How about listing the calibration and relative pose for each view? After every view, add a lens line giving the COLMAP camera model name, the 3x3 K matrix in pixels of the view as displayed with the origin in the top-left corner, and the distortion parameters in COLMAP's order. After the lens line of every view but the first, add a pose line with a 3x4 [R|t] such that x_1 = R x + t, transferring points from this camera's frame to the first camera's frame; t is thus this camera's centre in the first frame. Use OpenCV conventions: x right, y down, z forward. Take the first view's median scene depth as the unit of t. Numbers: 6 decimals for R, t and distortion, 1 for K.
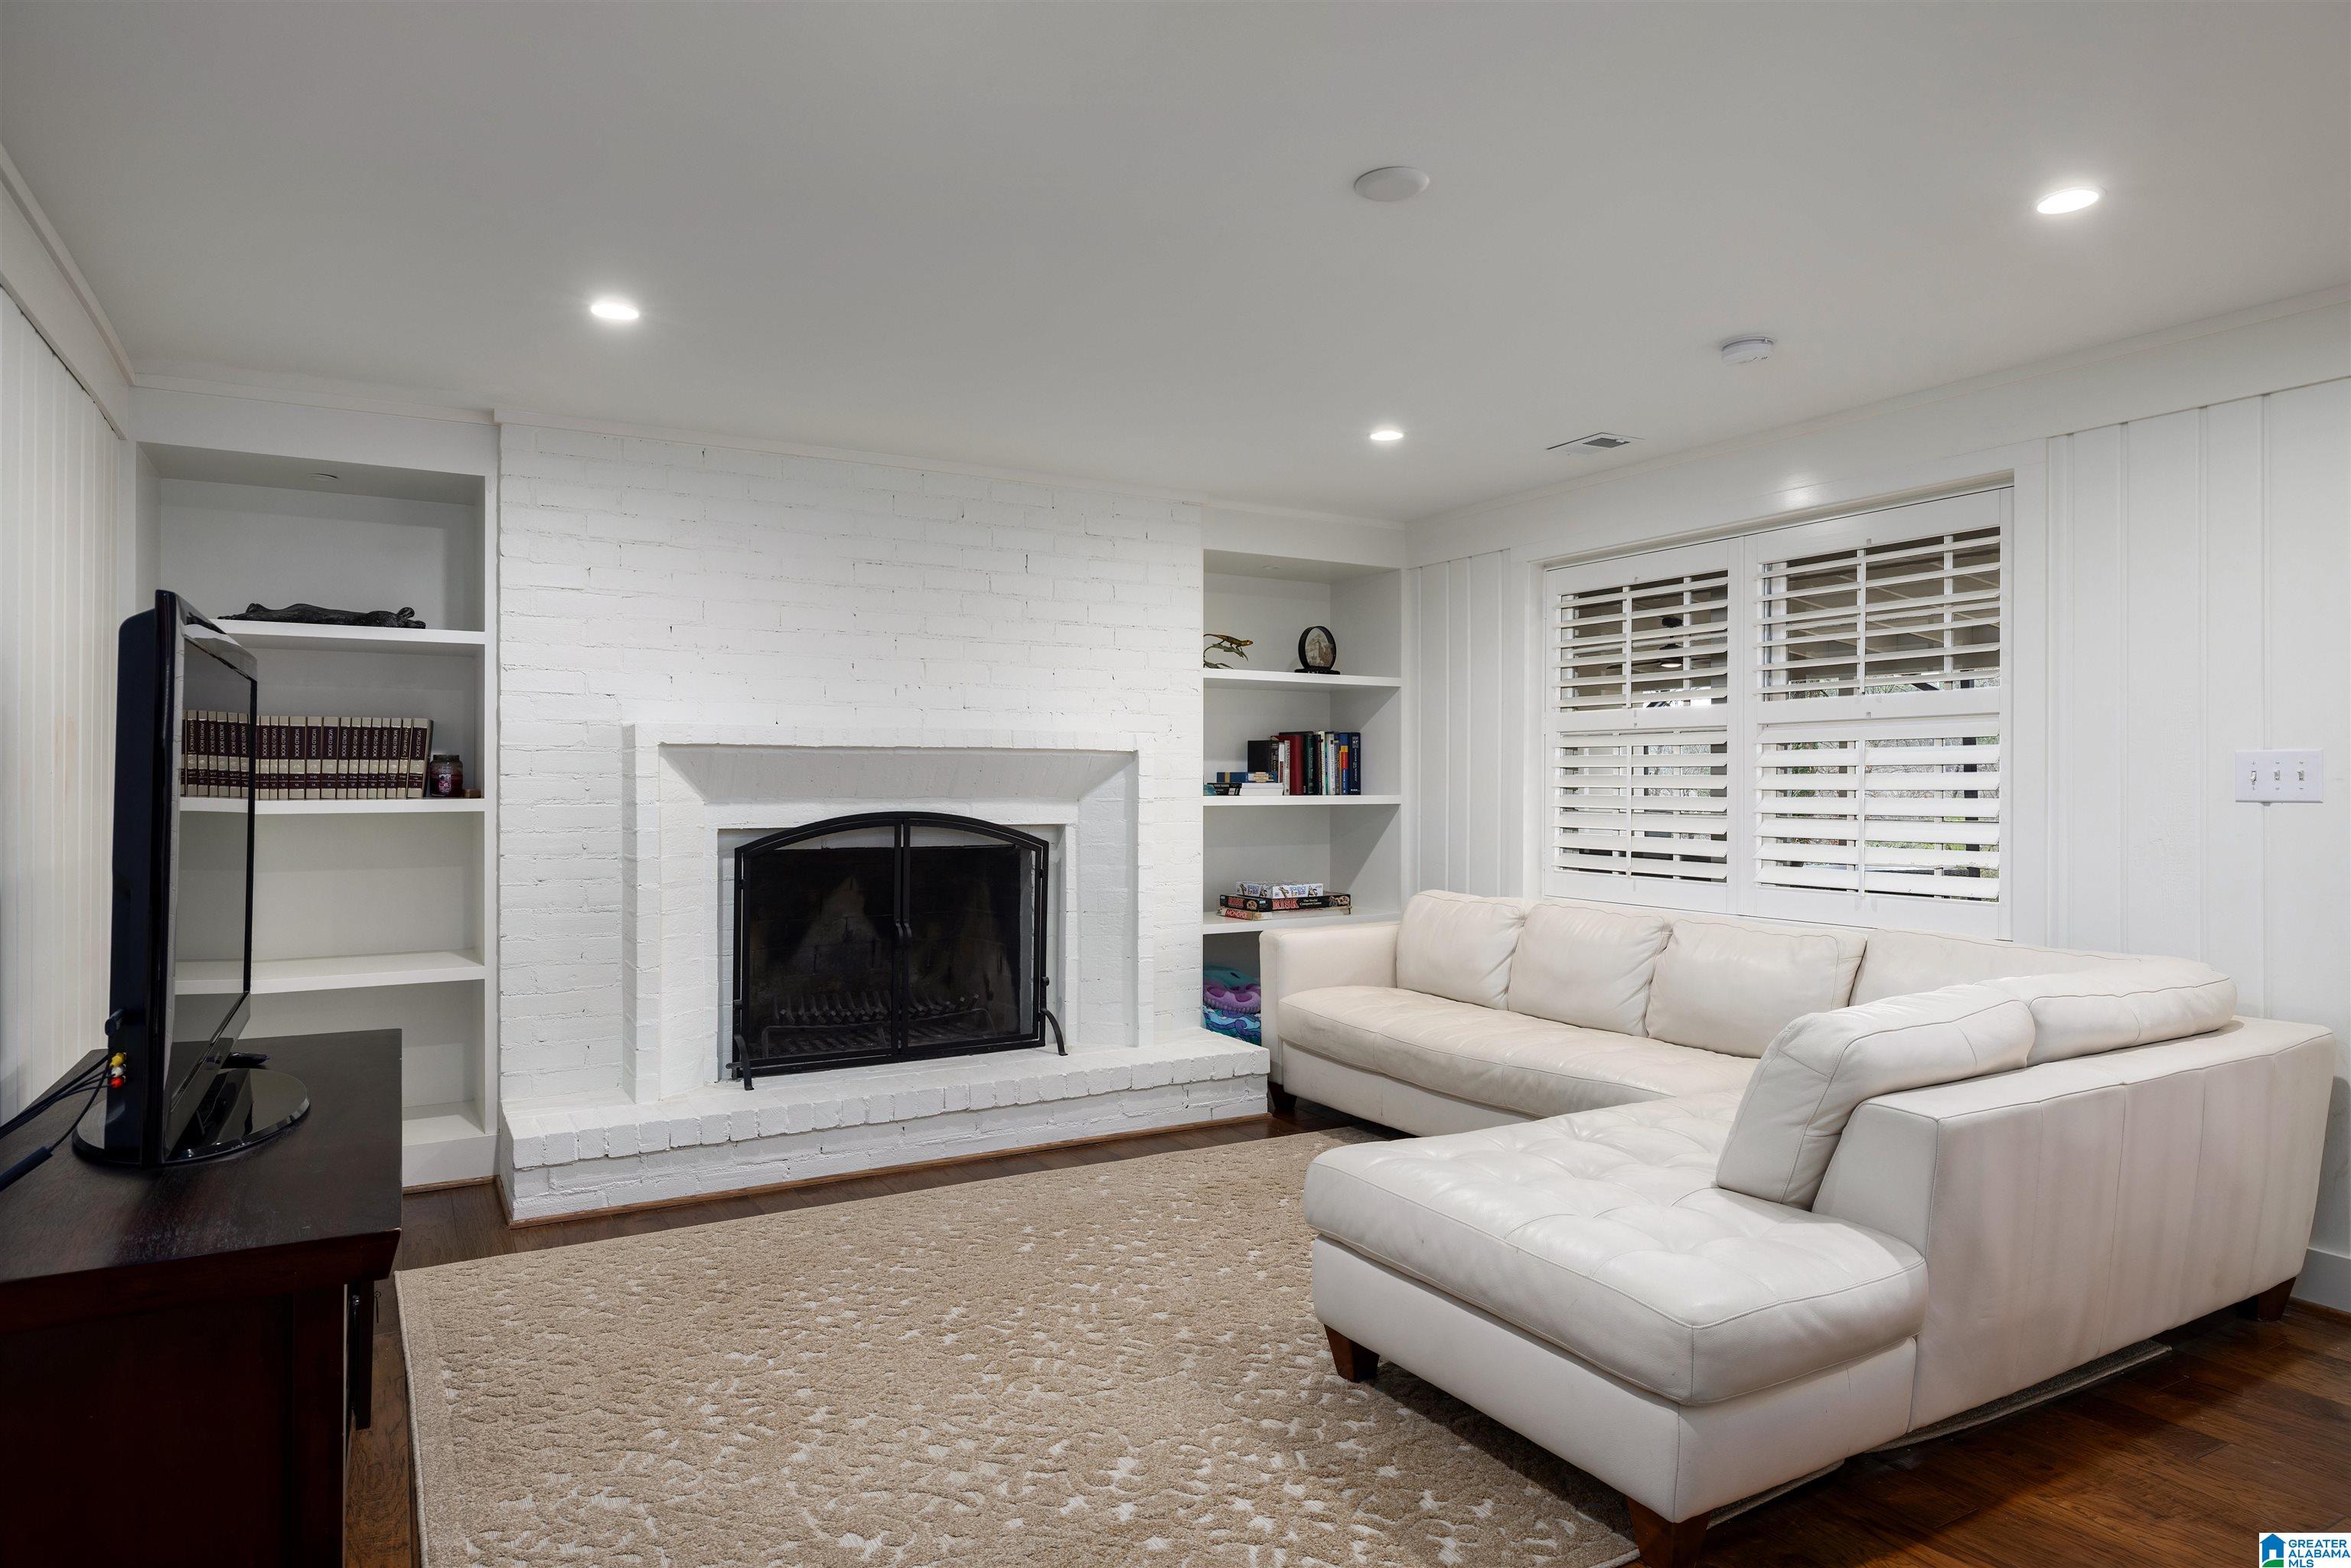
lens RADIAL K [[1409.3, 0, 1260.4], [0, 1409.3, 800.3], [0, 0, 1]] dist [-0.002501, -0.000130]
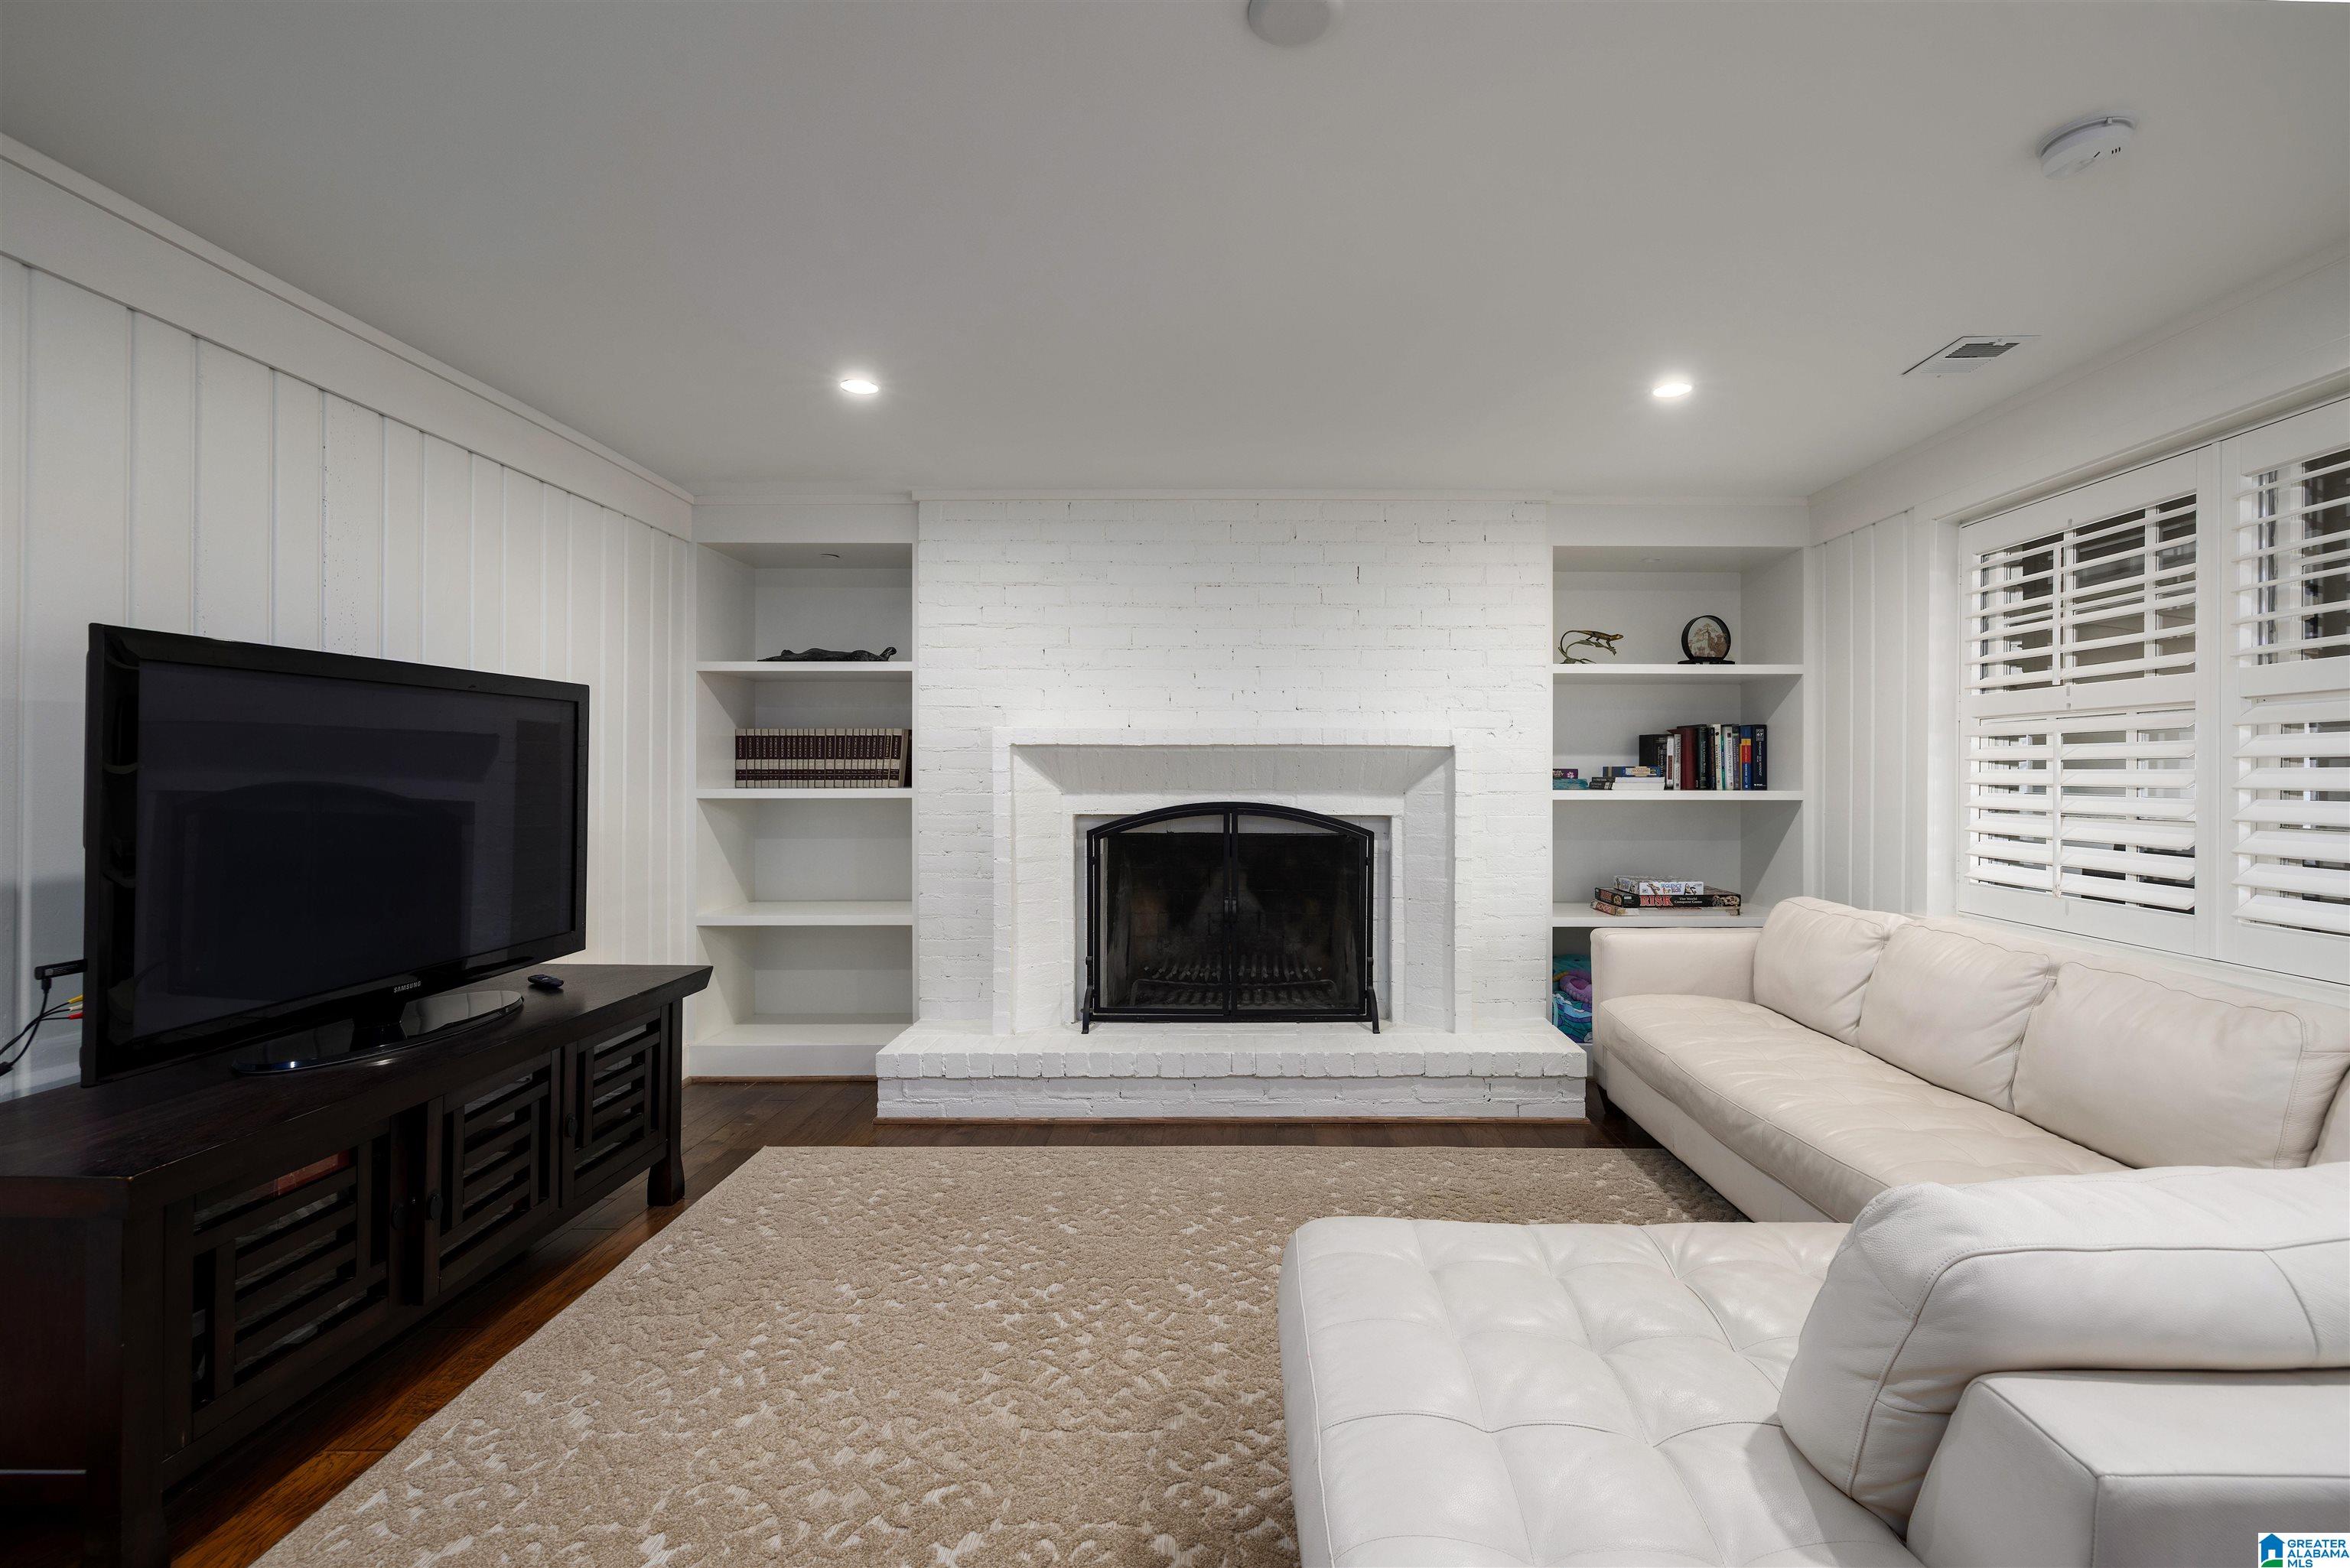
lens RADIAL K [[1107.3, 0, 1175.0], [0, 1107.3, 784.0], [0, 0, 1]] dist [0.000381, -0.000248]
pose [[0.850748, 0.005675, -0.525543, 0.172702], [-0.008250, 0.999963, -0.002556, -0.003799], [0.525509, 0.006510, 0.850763, 0.212988]]
